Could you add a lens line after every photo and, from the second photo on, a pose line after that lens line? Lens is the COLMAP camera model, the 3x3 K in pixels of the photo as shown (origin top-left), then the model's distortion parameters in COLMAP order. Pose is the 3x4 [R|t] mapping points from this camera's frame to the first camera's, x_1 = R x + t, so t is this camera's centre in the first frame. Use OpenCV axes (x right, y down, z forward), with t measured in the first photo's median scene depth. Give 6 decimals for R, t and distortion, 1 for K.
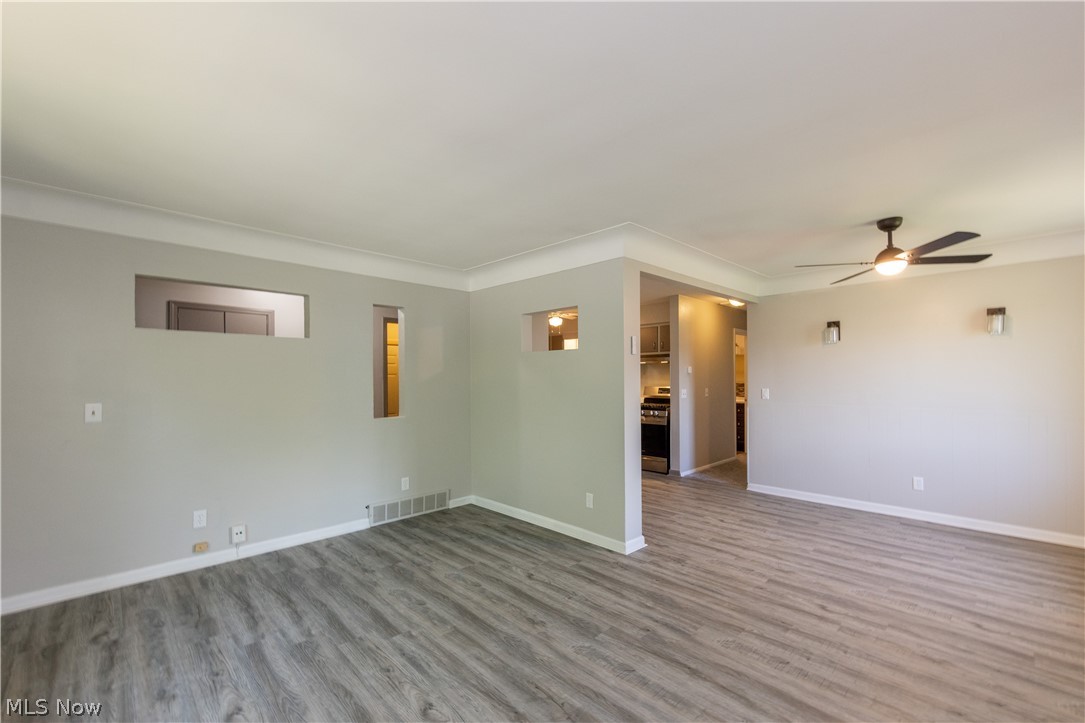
lens RADIAL K [[453.4, 0, 572.6], [0, 453.4, 377.8], [0, 0, 1]] dist [0.006953, -0.000137]
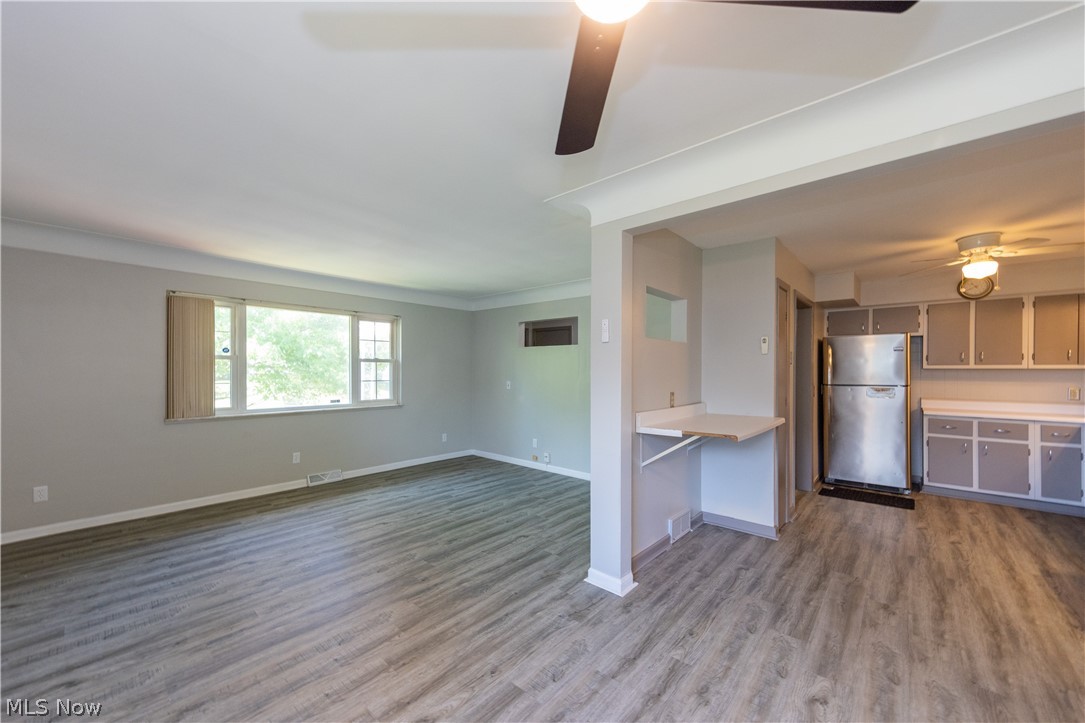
lens RADIAL K [[417.1, 0, 525.3], [0, 417.1, 372.1], [0, 0, 1]] dist [0.007263, 0.000053]
pose [[0.018489, 0.007818, -0.999799, 1.069258], [-0.003931, 0.999962, 0.007746, -0.005607], [0.999821, 0.003787, 0.018519, 1.046413]]
